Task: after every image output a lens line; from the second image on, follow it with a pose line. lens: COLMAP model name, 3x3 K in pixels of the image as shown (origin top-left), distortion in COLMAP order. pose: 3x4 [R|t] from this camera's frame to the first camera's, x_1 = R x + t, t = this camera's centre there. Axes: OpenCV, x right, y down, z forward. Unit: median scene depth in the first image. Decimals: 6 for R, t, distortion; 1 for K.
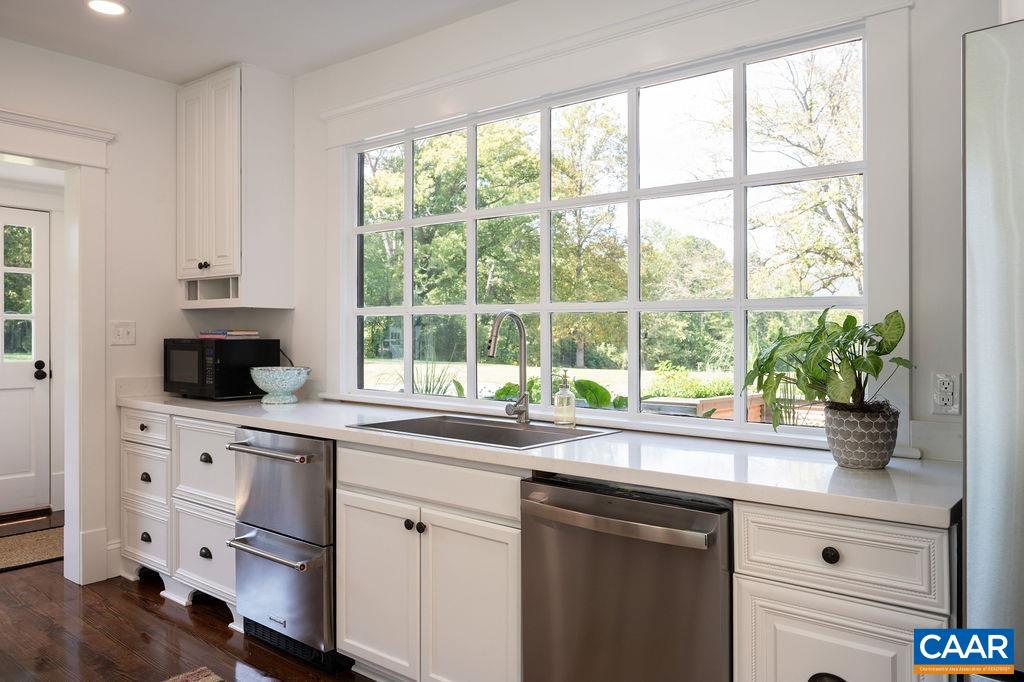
lens RADIAL K [[749.3, 0, 512.7], [0, 749.3, 332.8], [0, 0, 1]] dist [0.000240, 0.000608]
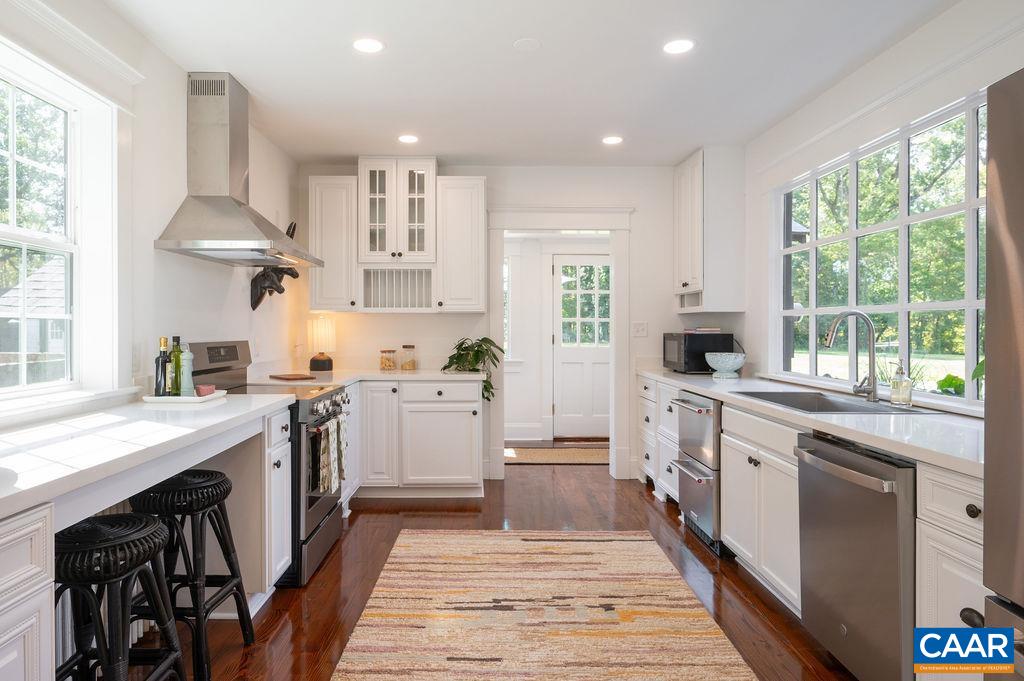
lens RADIAL K [[602.4, 0, 484.9], [0, 602.4, 330.4], [0, 0, 1]] dist [-0.000639, 0.001811]
pose [[0.640861, -0.001596, -0.767656, 0.276112], [0.002482, 0.999997, -0.000007, 0.001412], [0.767653, -0.001901, 0.640863, -0.092542]]
